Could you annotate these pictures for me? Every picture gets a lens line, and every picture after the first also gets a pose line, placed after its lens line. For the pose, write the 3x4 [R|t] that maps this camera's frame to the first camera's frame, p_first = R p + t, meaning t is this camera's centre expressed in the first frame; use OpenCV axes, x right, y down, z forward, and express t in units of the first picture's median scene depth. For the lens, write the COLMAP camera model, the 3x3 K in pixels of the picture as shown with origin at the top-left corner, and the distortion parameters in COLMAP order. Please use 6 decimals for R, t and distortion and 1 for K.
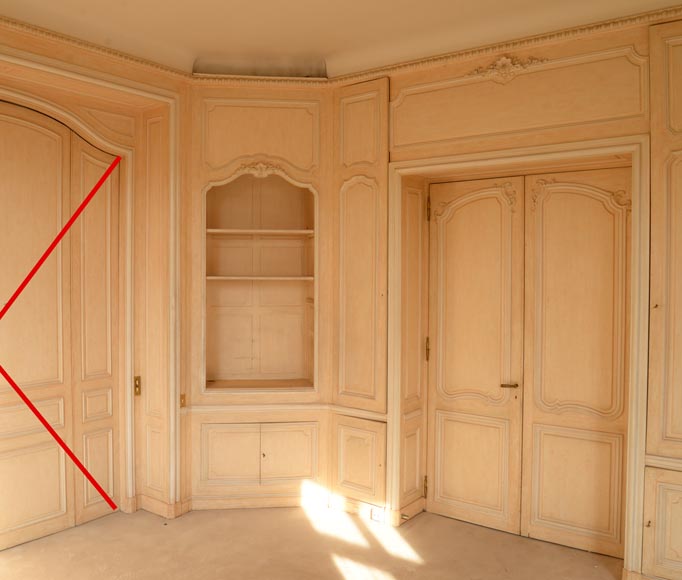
lens RADIAL K [[658.9, 0, 340.2], [0, 658.9, 275.6], [0, 0, 1]] dist [-0.065694, 0.022976]
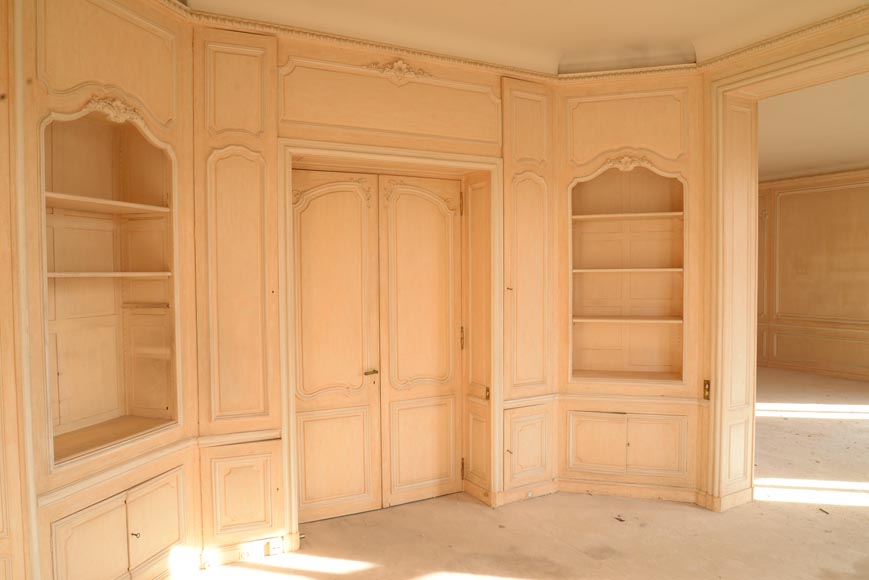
lens RADIAL K [[593.3, 0, 434.5], [0, 593.3, 290.0], [0, 0, 1]] dist [-0.062745, 0.001631]
pose [[0.432566, -0.035229, 0.900914, -0.535675], [0.016474, 0.999378, 0.031170, 0.007142], [-0.901452, 0.001359, 0.432878, 0.481001]]
